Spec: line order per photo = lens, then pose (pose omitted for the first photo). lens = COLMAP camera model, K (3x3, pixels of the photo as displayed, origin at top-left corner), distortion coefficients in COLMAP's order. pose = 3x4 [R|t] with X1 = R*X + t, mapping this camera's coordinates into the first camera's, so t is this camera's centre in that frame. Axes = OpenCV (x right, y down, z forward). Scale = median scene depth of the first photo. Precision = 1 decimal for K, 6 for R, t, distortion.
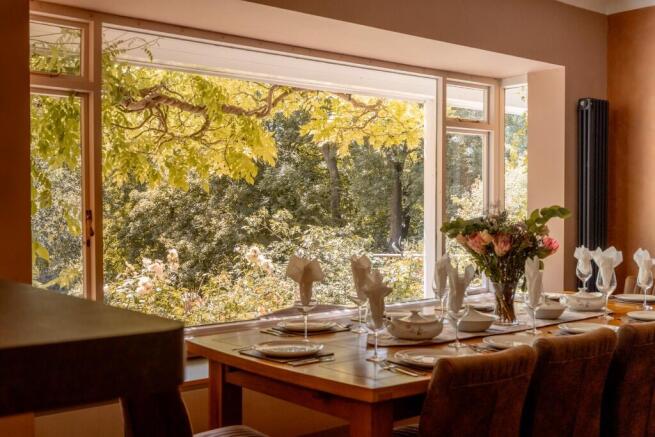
lens RADIAL K [[748.0, 0, 327.8], [0, 748.0, 217.8], [0, 0, 1]] dist [-0.024580, 0.000000]
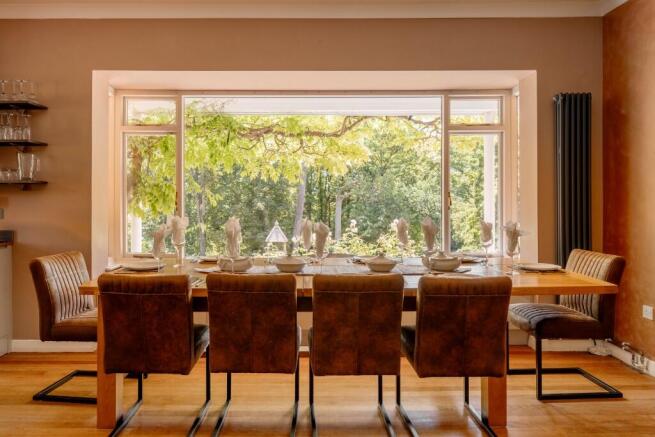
lens RADIAL K [[444.0, 0, 330.0], [0, 444.0, 197.2], [0, 0, 1]] dist [0.008400, 0.000705]
pose [[0.784434, -0.008841, -0.620149, 0.488078], [-0.006227, 0.999736, -0.022129, 0.017167], [0.620181, 0.021220, 0.784172, 0.236595]]
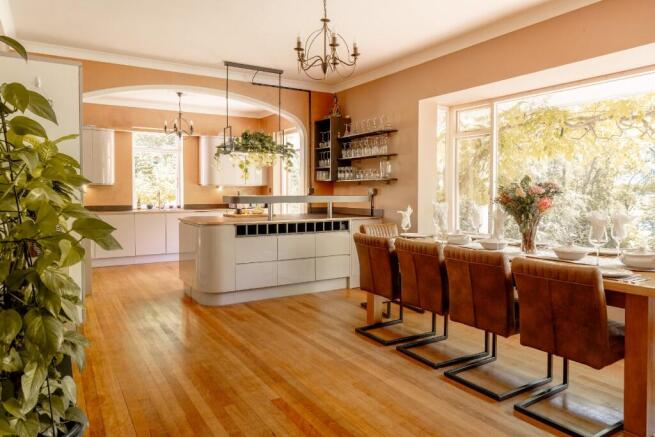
lens RADIAL K [[444.0, 0, 328.4], [0, 444.0, 194.9], [0, 0, 1]] dist [0.008400, 0.000705]
pose [[-0.102361, 0.007116, -0.994722, 0.775571], [-0.011200, 0.999903, 0.008306, 0.012419], [0.994684, 0.011991, -0.102271, 0.443446]]
